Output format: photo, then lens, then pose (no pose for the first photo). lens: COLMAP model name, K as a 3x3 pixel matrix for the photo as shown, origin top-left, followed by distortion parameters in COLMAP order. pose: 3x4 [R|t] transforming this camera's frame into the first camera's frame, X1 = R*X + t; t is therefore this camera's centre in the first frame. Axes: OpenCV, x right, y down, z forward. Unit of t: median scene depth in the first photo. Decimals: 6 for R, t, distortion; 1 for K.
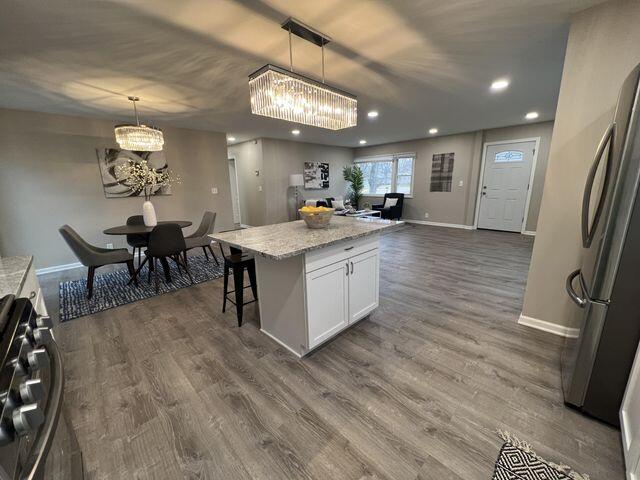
lens RADIAL K [[255.6, 0, 322.0], [0, 255.6, 240.4], [0, 0, 1]] dist [-0.001360, 0.000026]
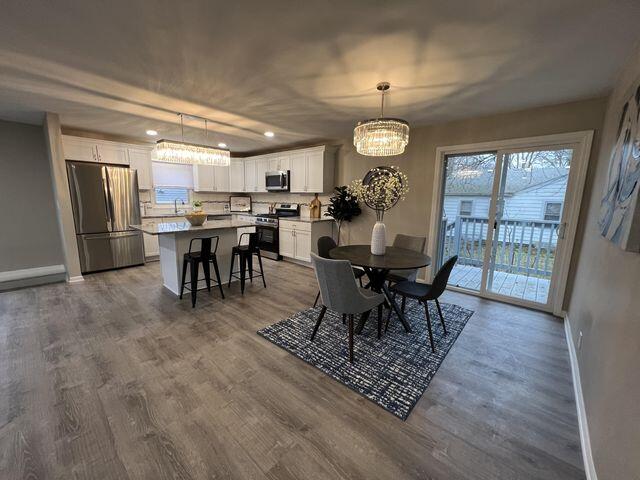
lens RADIAL K [[255.6, 0, 320.6], [0, 255.6, 239.8], [0, 0, 1]] dist [-0.001360, 0.000026]
pose [[-0.997404, 0.017516, -0.069849, -0.225989], [-0.010195, 0.925853, 0.377746, -0.192038], [0.071286, 0.377477, -0.923271, 0.850318]]
